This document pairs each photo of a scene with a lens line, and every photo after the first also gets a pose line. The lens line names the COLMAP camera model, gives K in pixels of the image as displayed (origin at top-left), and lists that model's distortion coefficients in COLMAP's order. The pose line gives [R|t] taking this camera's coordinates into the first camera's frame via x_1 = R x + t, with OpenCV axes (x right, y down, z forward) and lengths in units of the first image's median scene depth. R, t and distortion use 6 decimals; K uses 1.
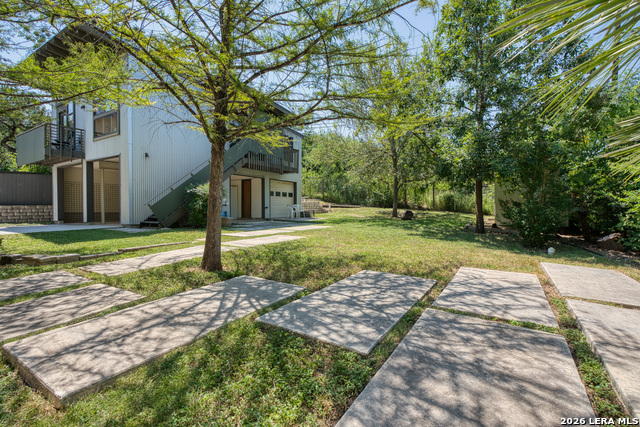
lens RADIAL K [[292.9, 0, 322.4], [0, 292.9, 206.7], [0, 0, 1]] dist [-0.003790, 0.000167]
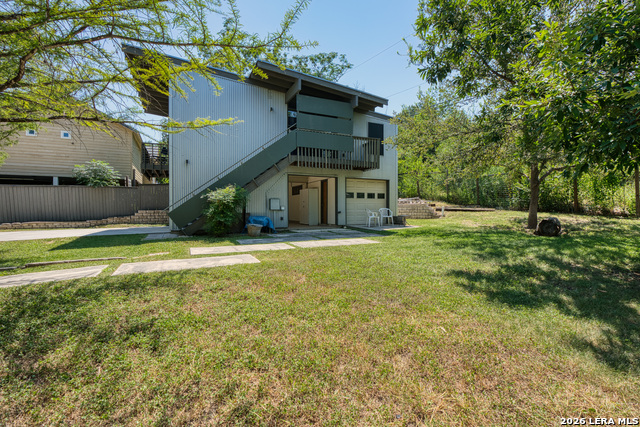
lens RADIAL K [[292.9, 0, 322.4], [0, 292.9, 206.7], [0, 0, 1]] dist [-0.003790, 0.000167]
pose [[0.837516, -0.005724, -0.546383, 0.204624], [0.005067, 0.999983, -0.002709, -0.009613], [0.546389, -0.000500, 0.837531, 0.242923]]
